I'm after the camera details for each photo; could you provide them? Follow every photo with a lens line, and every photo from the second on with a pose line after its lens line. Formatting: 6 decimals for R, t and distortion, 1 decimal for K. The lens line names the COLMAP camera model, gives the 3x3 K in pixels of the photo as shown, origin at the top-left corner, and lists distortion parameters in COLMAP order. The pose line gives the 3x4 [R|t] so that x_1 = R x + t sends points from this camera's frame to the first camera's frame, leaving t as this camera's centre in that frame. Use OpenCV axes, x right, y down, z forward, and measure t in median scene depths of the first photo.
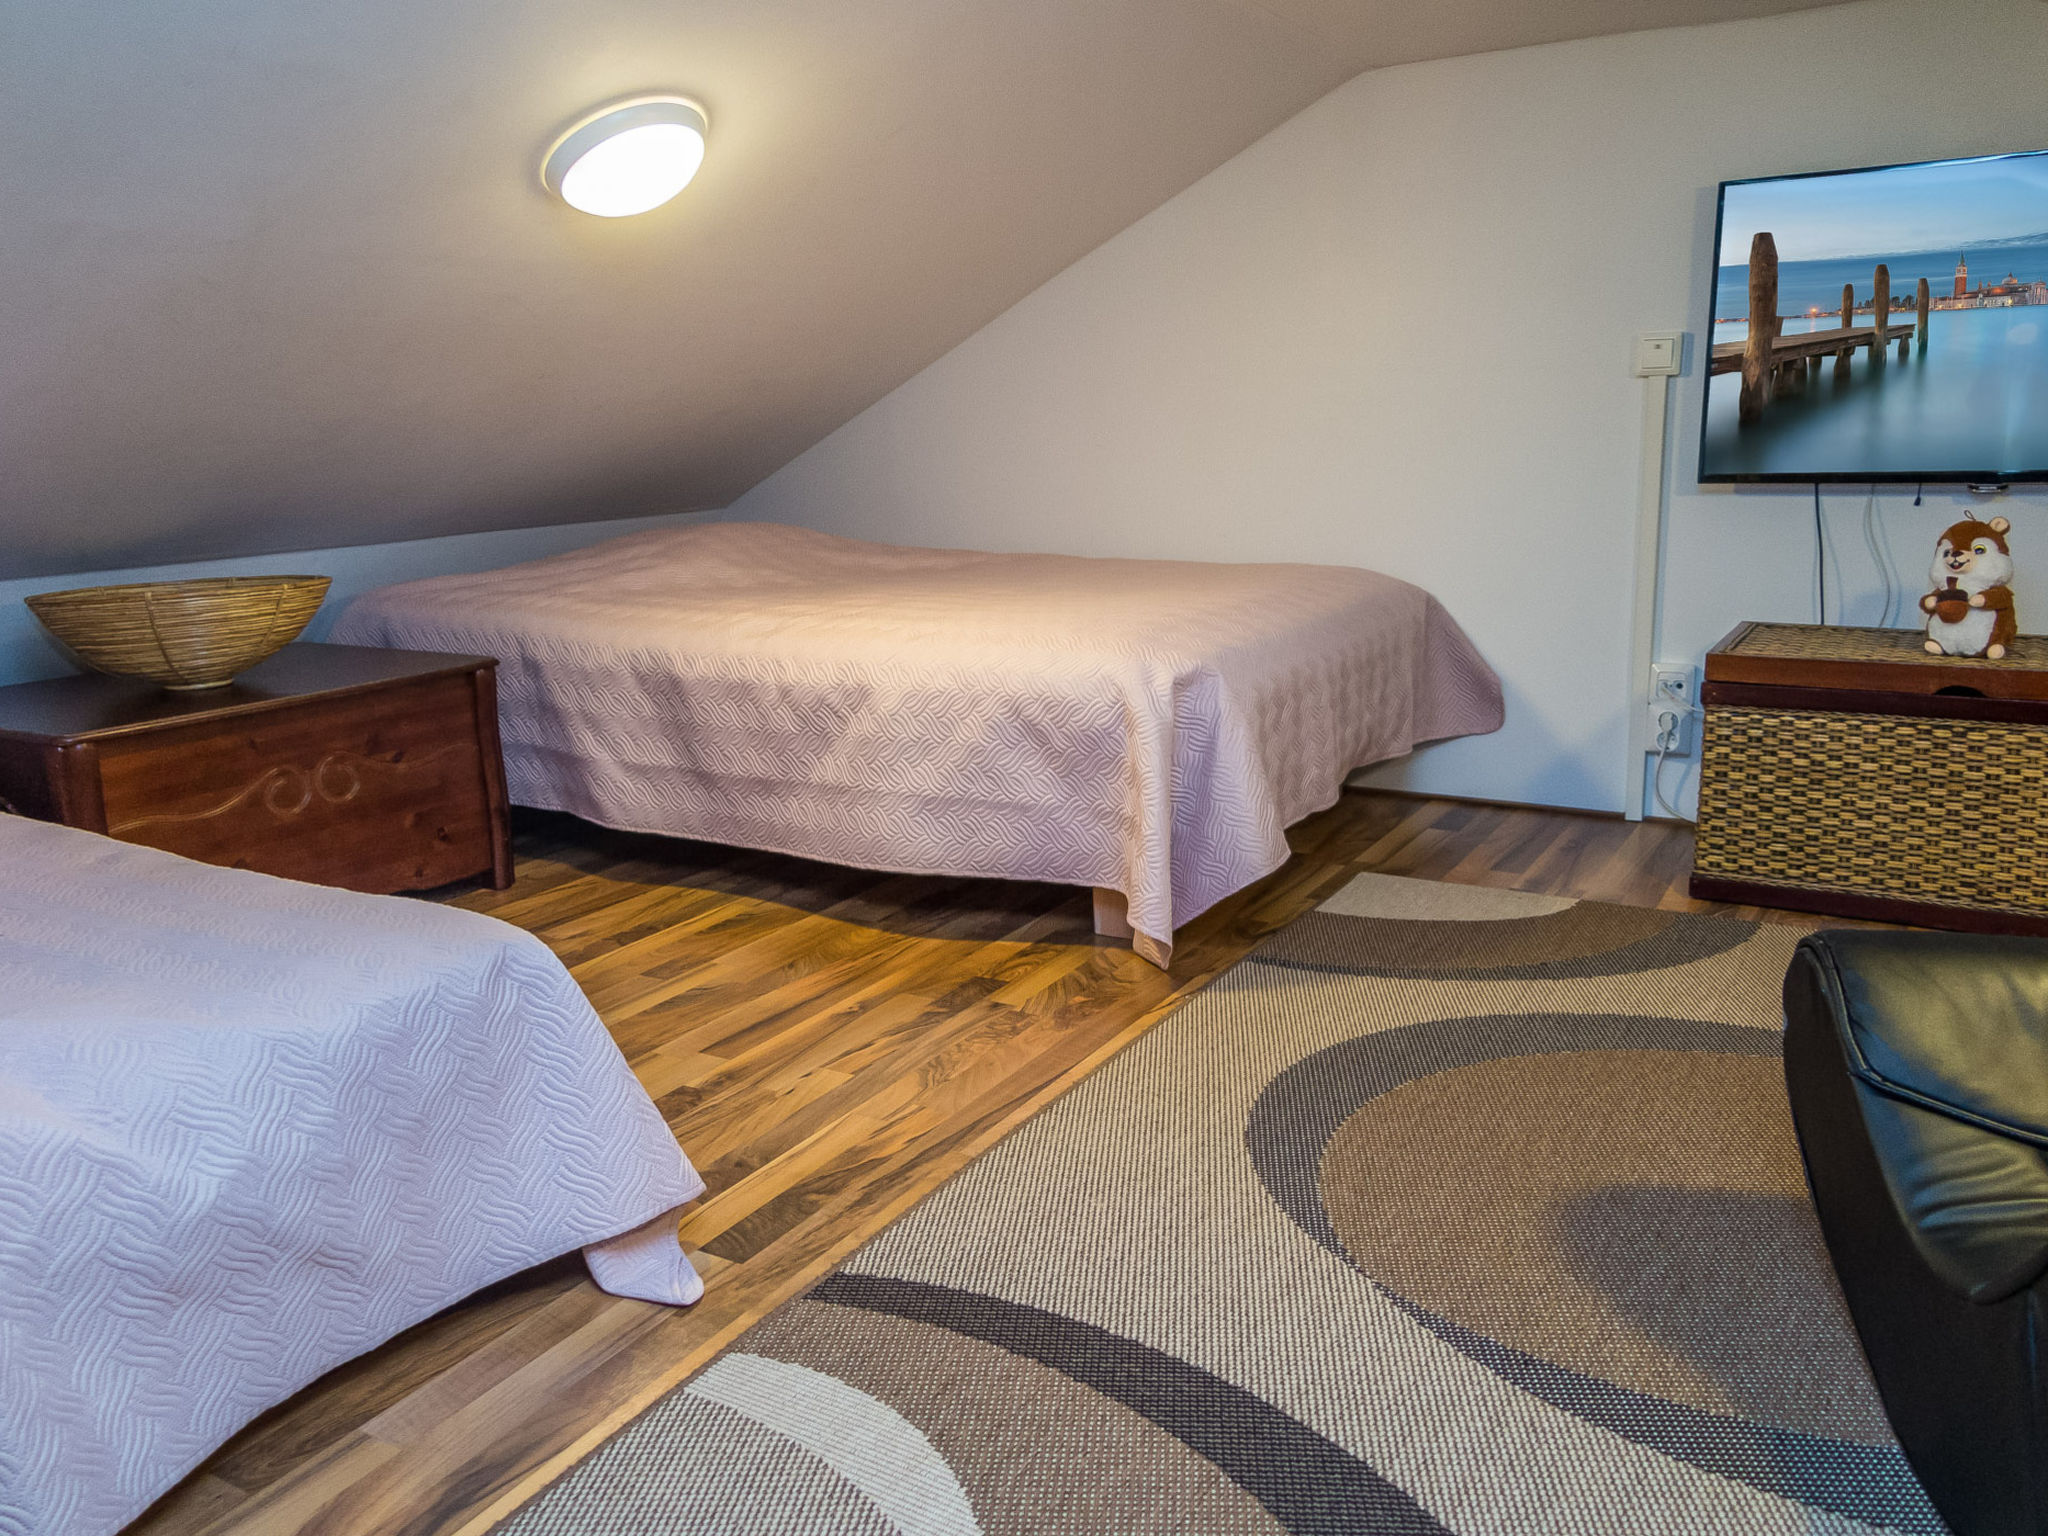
lens RADIAL K [[1557.0, 0, 1020.2], [0, 1557.0, 791.1], [0, 0, 1]] dist [0.010647, 0.004357]
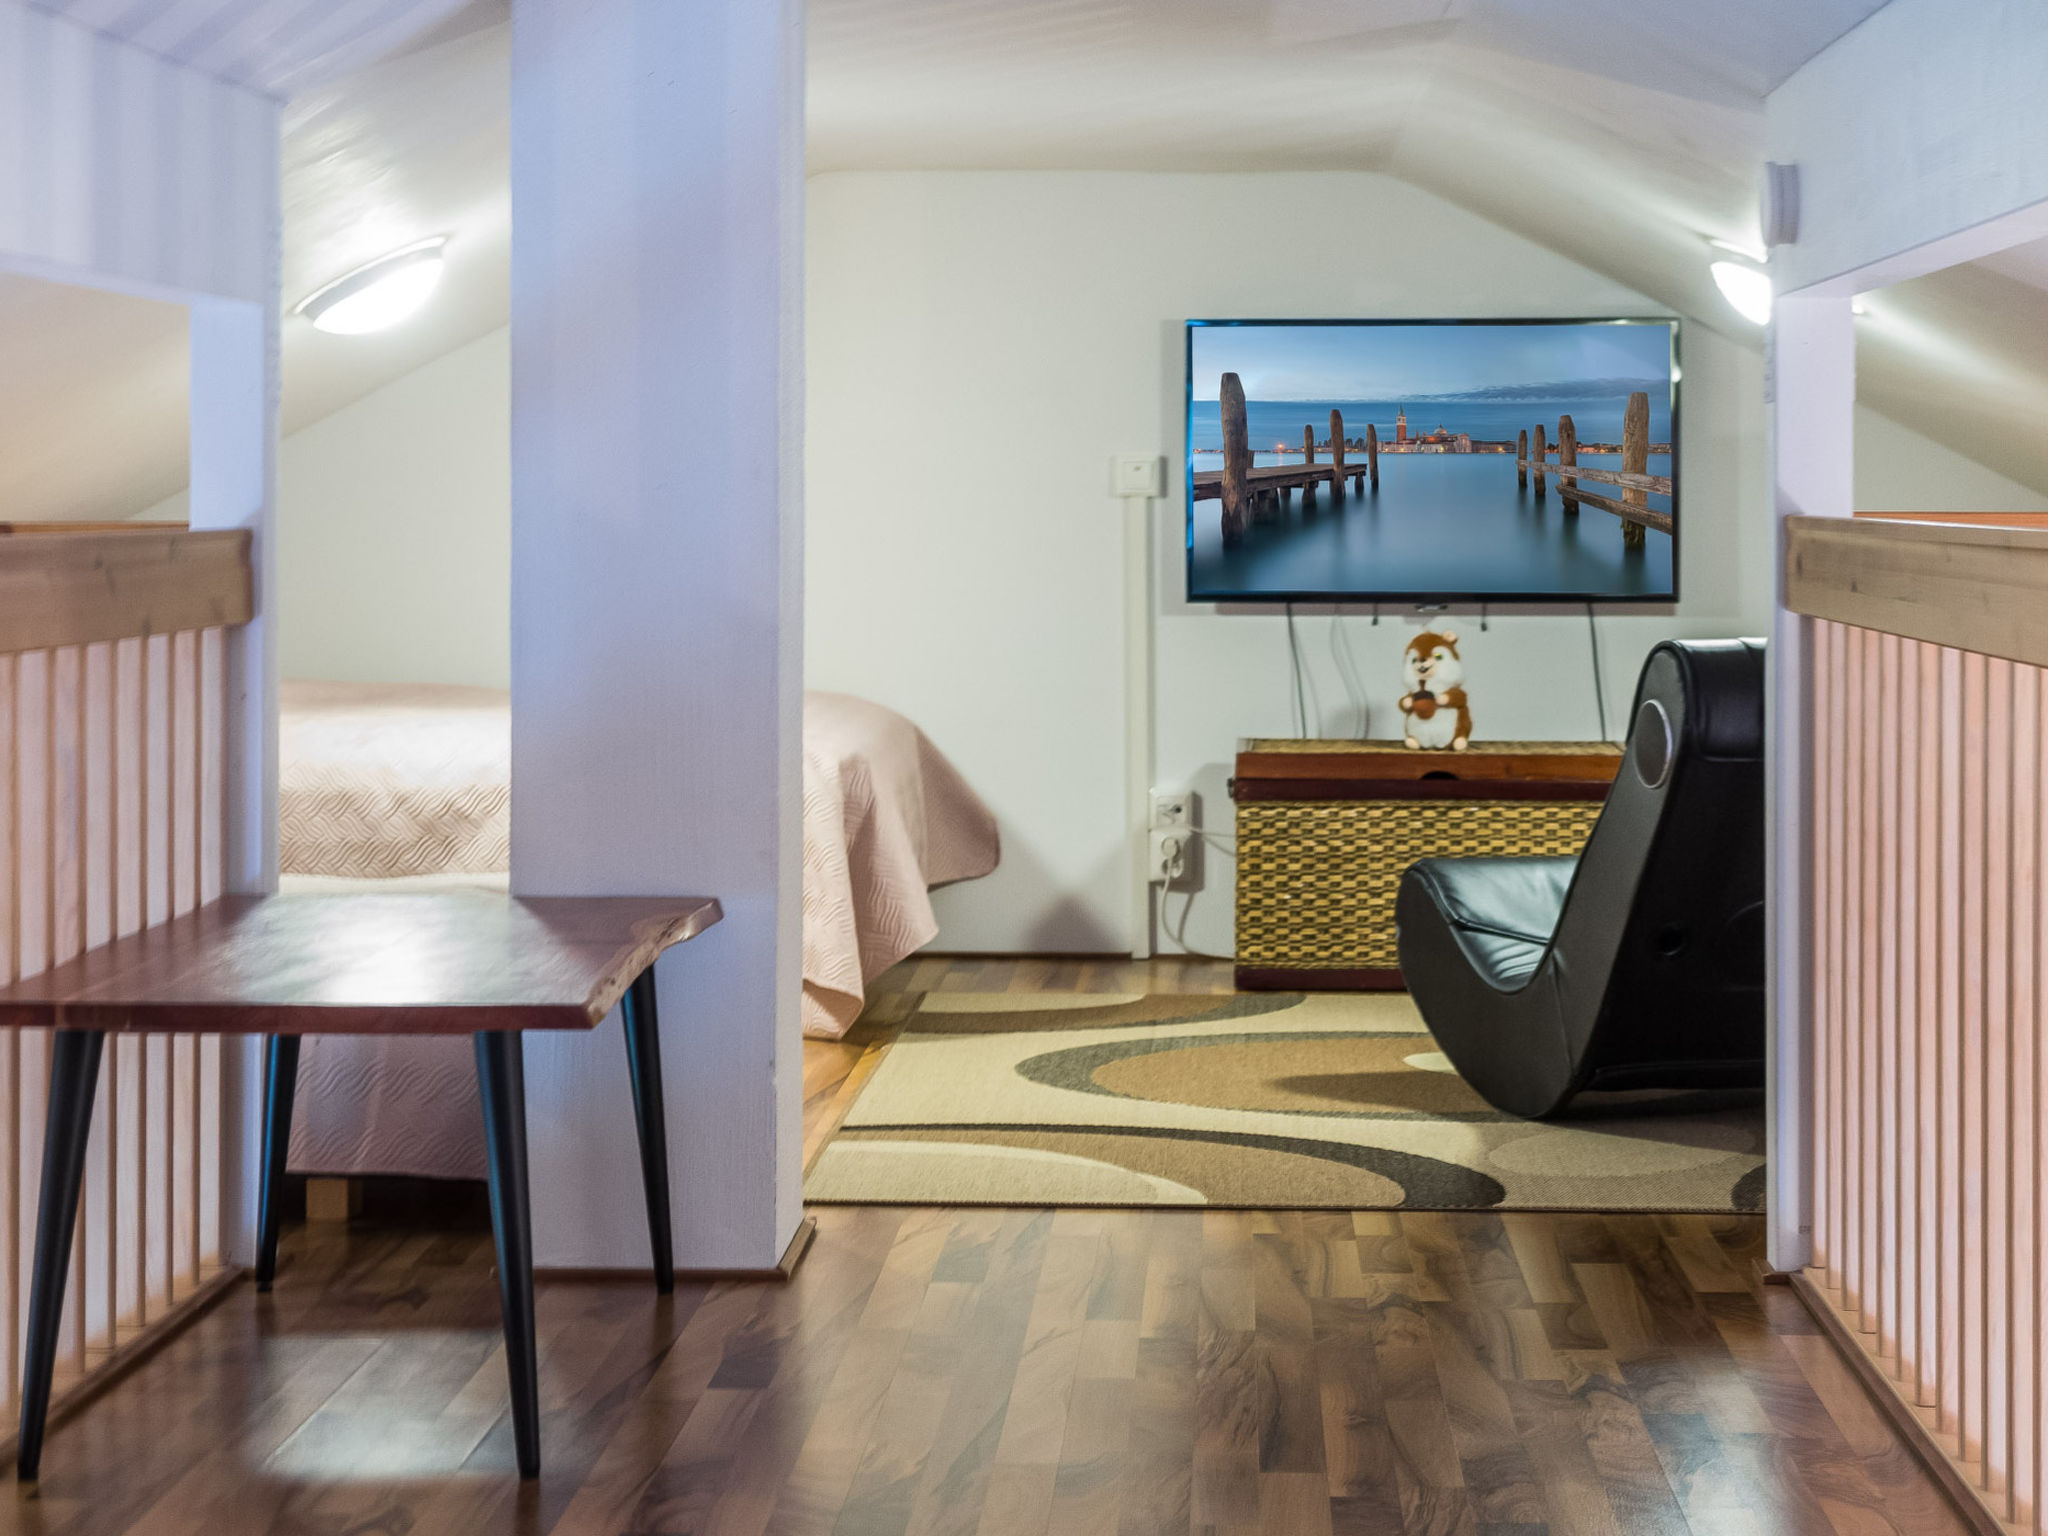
lens RADIAL K [[3739.7, 0, 1024.0], [0, 3739.7, 768.0], [0, 0, 1]] dist [-0.025883, -0.018640]
pose [[0.875028, -0.004444, 0.484052, -0.936505], [0.089593, 0.984168, -0.152923, 0.303425], [-0.475709, 0.177180, 0.861573, -1.150370]]
